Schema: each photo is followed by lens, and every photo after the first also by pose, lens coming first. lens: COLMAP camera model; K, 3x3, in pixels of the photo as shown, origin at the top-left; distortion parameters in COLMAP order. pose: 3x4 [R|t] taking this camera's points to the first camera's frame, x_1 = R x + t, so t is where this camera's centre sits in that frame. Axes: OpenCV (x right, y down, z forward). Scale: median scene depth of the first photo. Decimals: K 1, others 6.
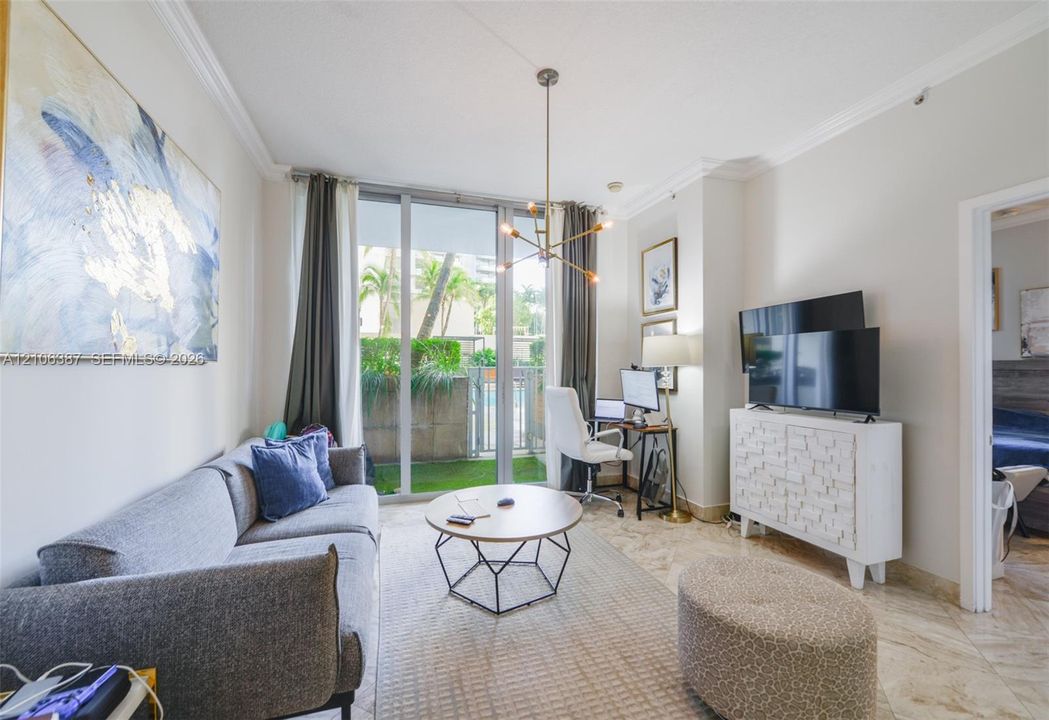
lens RADIAL K [[427.2, 0, 515.2], [0, 427.2, 362.1], [0, 0, 1]] dist [0.008108, 0.000729]
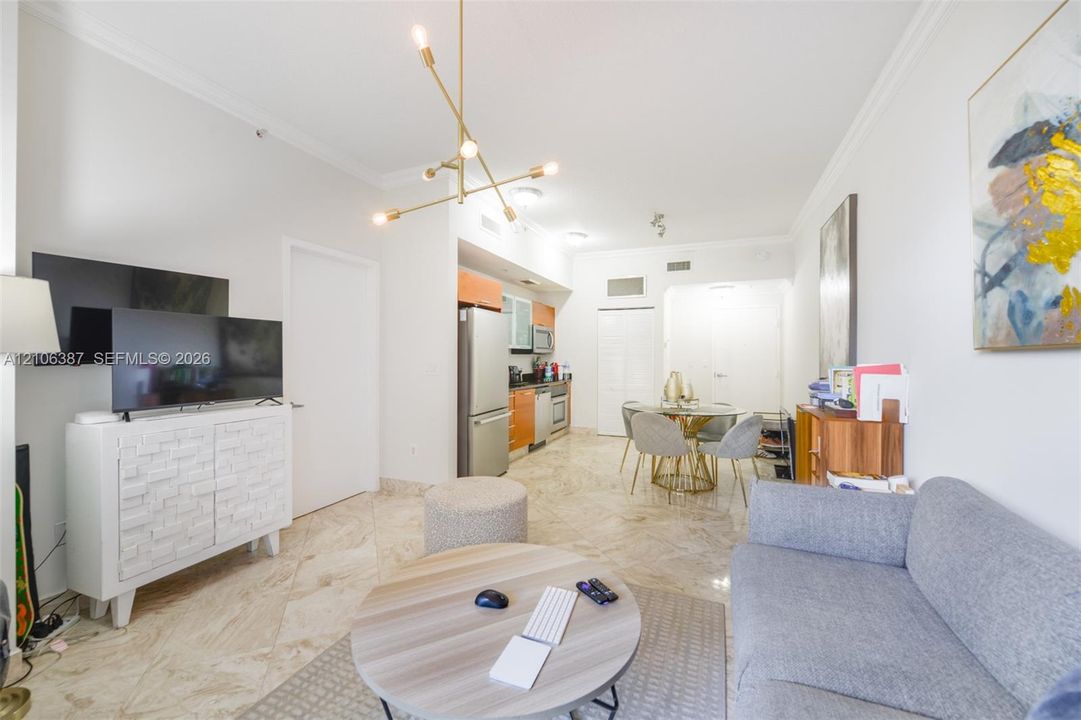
lens RADIAL K [[428.5, 0, 536.6], [0, 428.5, 359.3], [0, 0, 1]] dist [0.000578, -0.002823]
pose [[-0.770163, -0.007240, 0.637806, -0.300075], [-0.009493, 0.999955, -0.000113, 0.010802], [-0.637776, -0.006142, -0.770197, 1.002568]]
